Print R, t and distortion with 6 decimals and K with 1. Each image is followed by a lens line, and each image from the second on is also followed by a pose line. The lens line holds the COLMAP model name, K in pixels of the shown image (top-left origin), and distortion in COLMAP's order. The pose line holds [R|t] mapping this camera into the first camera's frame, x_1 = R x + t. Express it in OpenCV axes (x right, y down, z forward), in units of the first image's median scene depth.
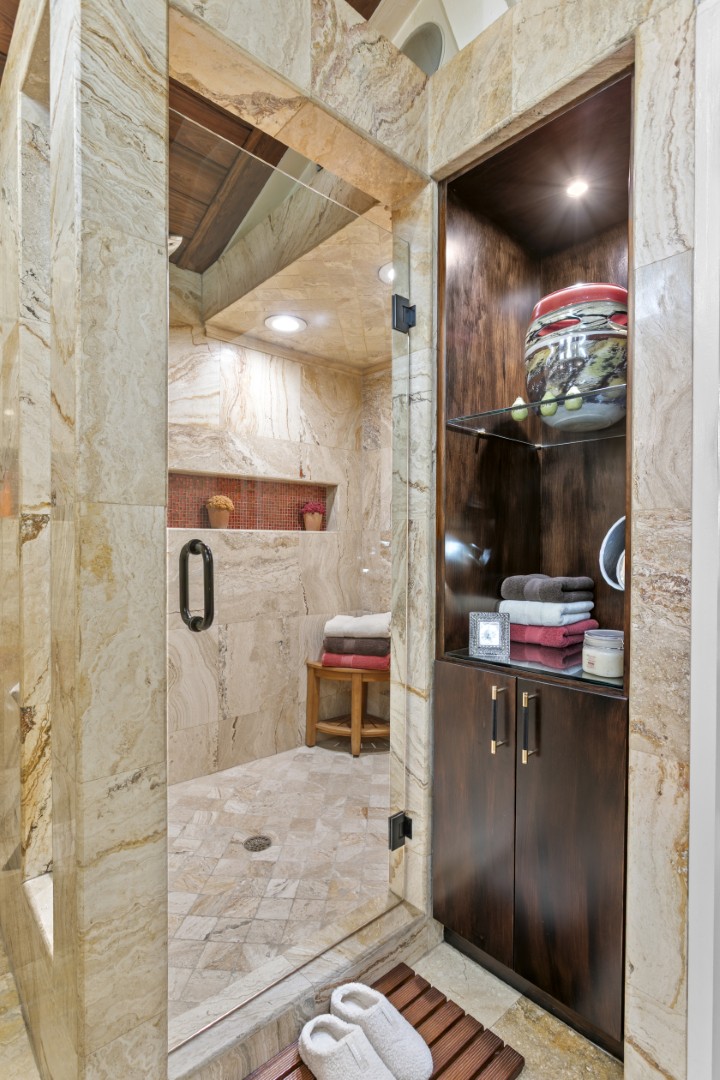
lens RADIAL K [[533.0, 0, 359.0], [0, 533.0, 548.2], [0, 0, 1]] dist [-0.011538, 0.005779]
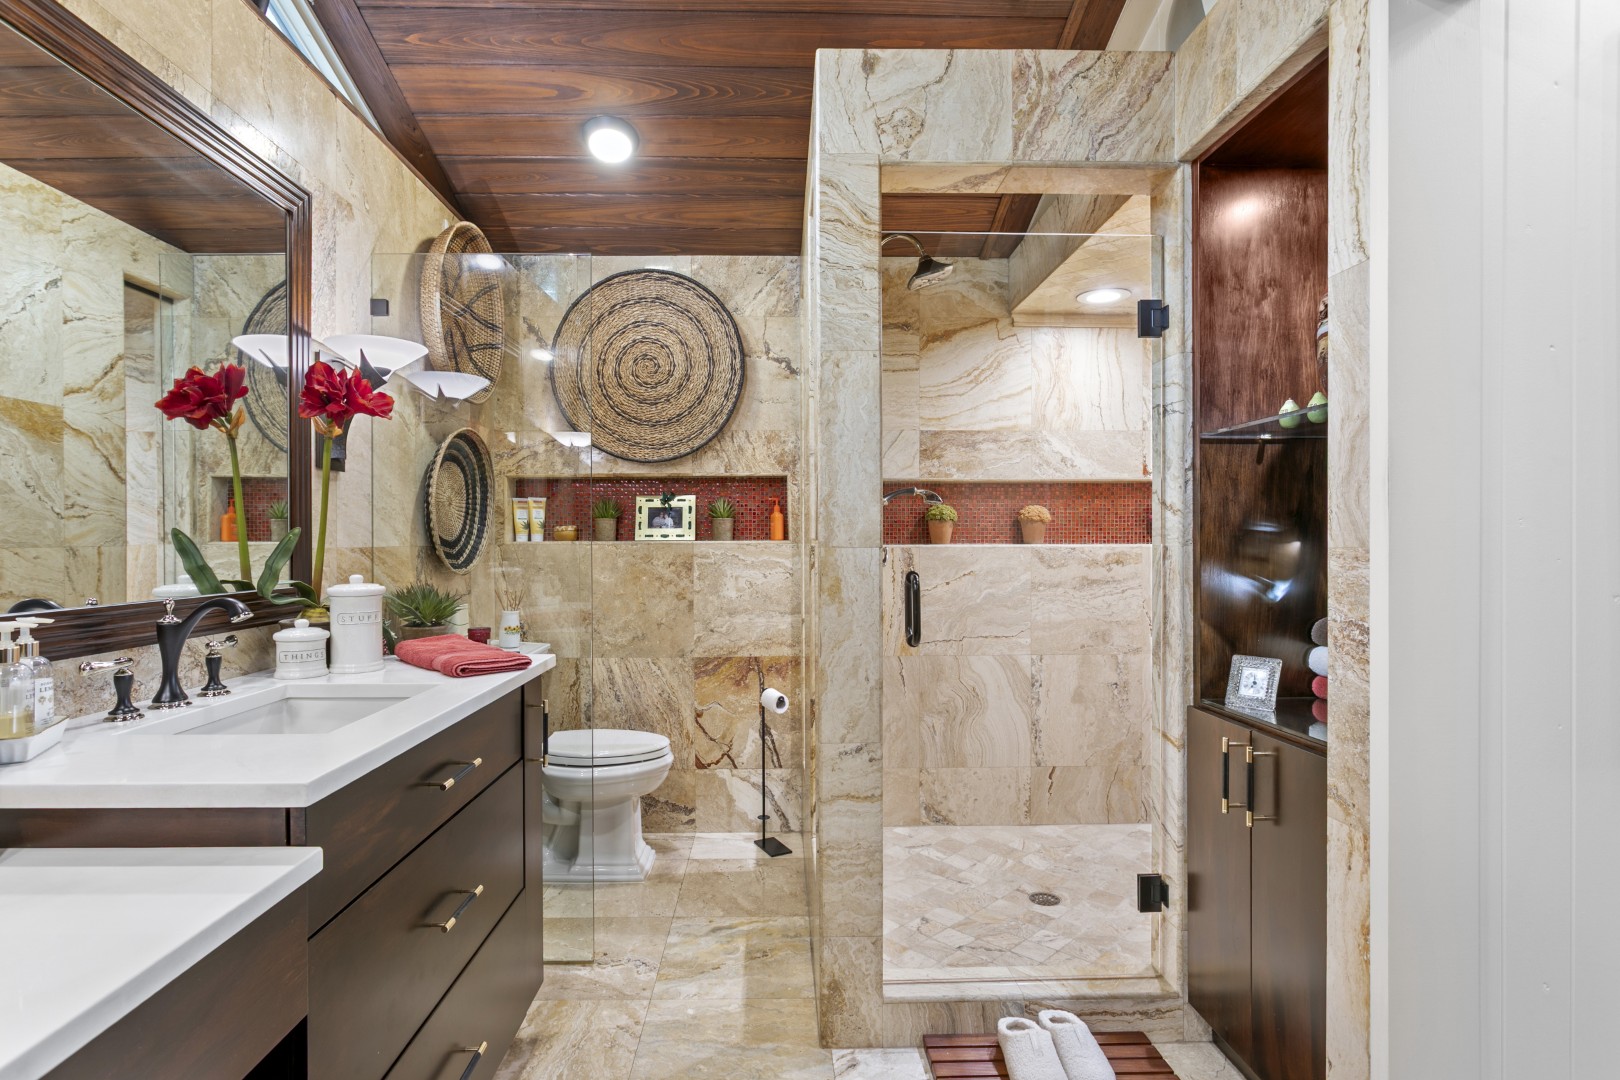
lens RADIAL K [[799.4, 0, 807.5], [0, 799.4, 543.5], [0, 0, 1]] dist [-0.011538, 0.005779]
pose [[0.775547, -0.003936, -0.631278, 0.530899], [-0.001299, 0.999969, -0.007830, -0.052259], [0.631289, 0.006892, 0.775517, -0.458063]]
